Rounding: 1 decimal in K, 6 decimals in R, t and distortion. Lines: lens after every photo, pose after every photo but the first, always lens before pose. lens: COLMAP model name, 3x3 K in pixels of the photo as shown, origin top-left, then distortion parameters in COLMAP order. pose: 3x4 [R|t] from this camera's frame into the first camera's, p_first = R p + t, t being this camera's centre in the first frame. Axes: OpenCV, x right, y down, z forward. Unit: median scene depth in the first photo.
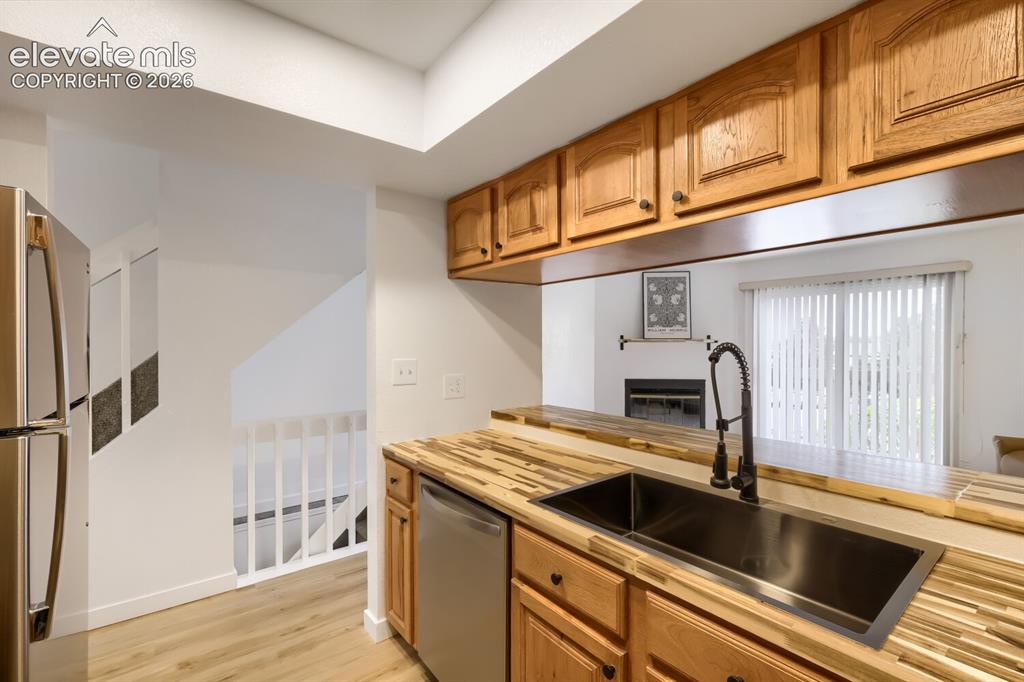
lens RADIAL K [[448.8, 0, 506.6], [0, 448.8, 344.5], [0, 0, 1]] dist [-0.004579, -0.000098]
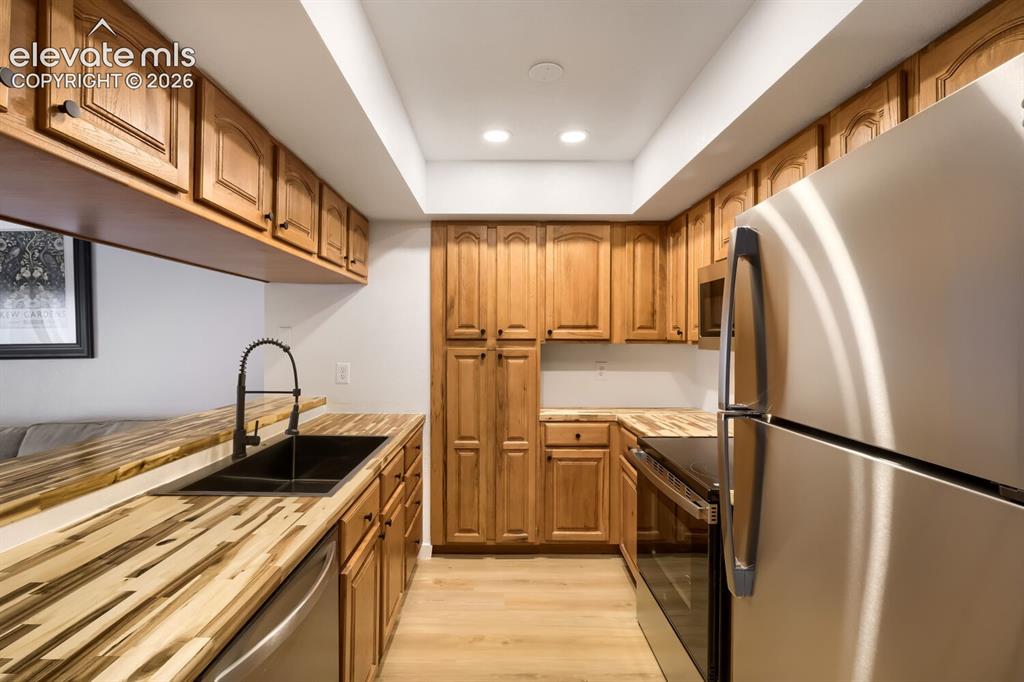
lens RADIAL K [[448.8, 0, 506.6], [0, 448.8, 344.5], [0, 0, 1]] dist [-0.004579, -0.000098]
pose [[-0.804173, -0.008900, 0.594328, -0.206885], [-0.003911, 0.999945, 0.009682, -0.000463], [-0.594382, 0.005462, -0.804164, 0.376634]]
